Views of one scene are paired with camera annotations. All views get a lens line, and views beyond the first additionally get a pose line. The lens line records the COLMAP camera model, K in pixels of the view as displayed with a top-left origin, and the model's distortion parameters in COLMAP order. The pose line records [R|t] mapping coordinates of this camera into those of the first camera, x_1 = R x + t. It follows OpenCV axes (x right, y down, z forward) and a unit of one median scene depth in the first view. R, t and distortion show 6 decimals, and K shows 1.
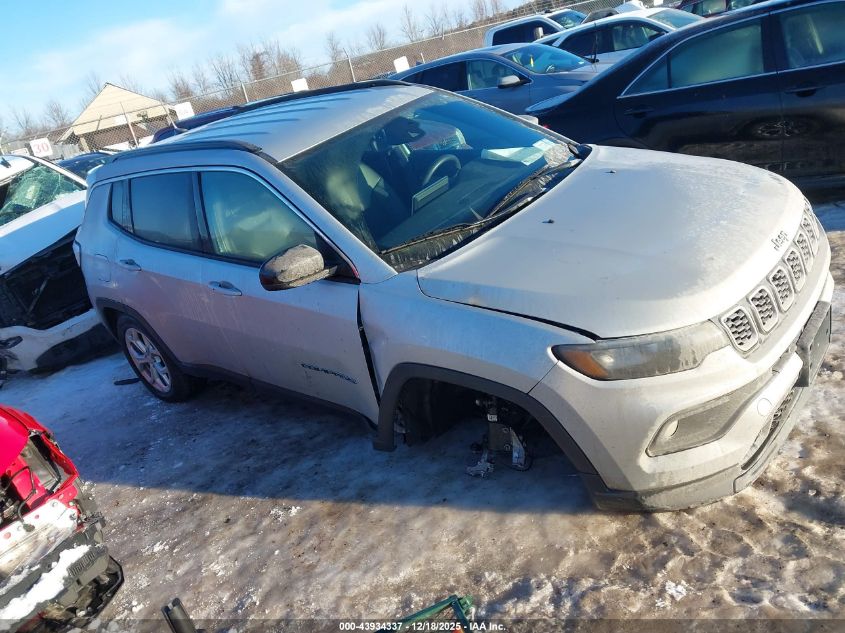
lens RADIAL K [[666.3, 0, 413.8], [0, 666.3, 316.2], [0, 0, 1]] dist [0.007892, 0.009165]
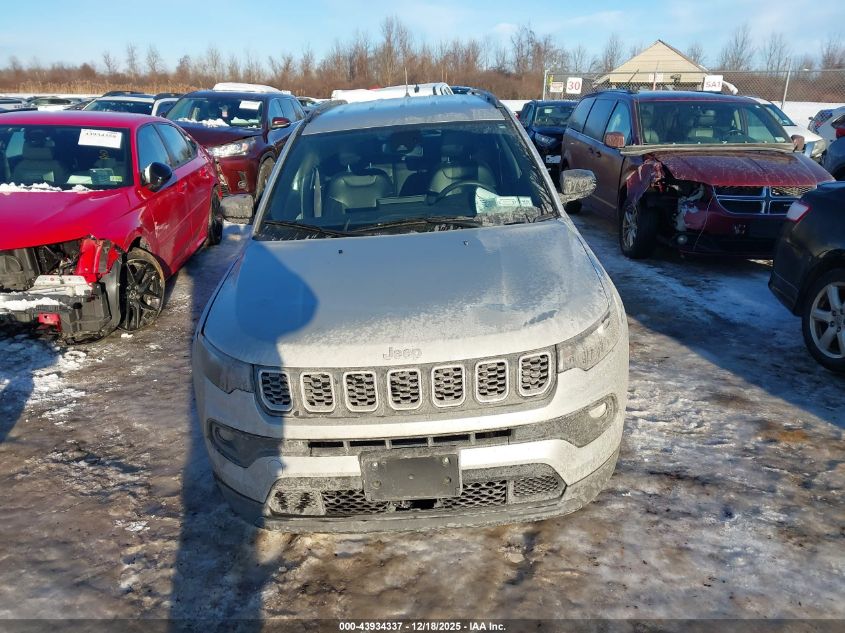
lens RADIAL K [[666.3, 0, 413.8], [0, 666.3, 316.2], [0, 0, 1]] dist [0.007892, 0.009165]
pose [[0.624610, 0.457691, -0.632757, 1.190505], [-0.417320, 0.880483, 0.224930, -0.399612], [0.660080, 0.123569, 0.740962, 0.312761]]
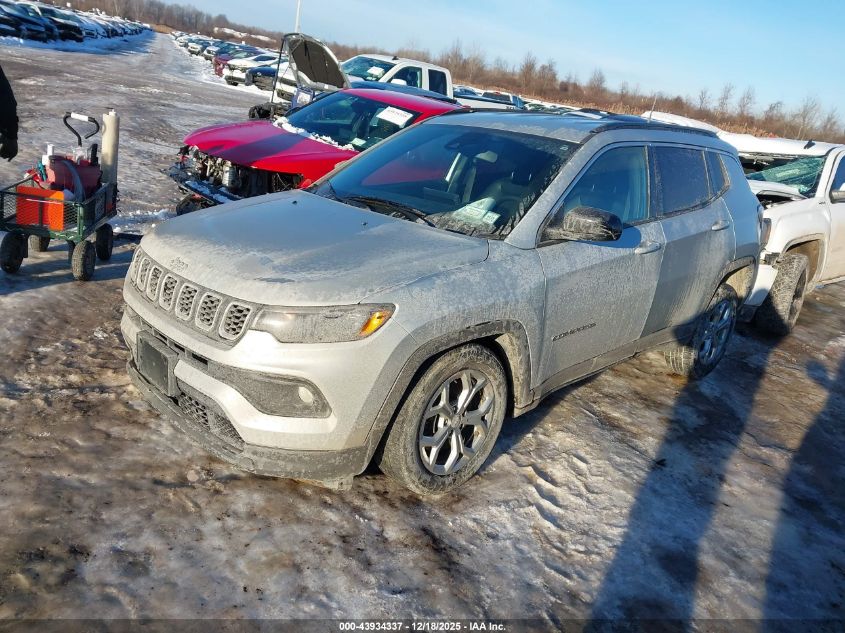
lens RADIAL K [[666.3, 0, 413.8], [0, 666.3, 316.2], [0, 0, 1]] dist [0.007892, 0.009165]
pose [[-0.150670, 0.524576, -0.837925, 1.572099], [-0.477175, 0.703733, 0.526369, -0.891141], [0.865796, 0.479145, 0.144283, 1.287930]]
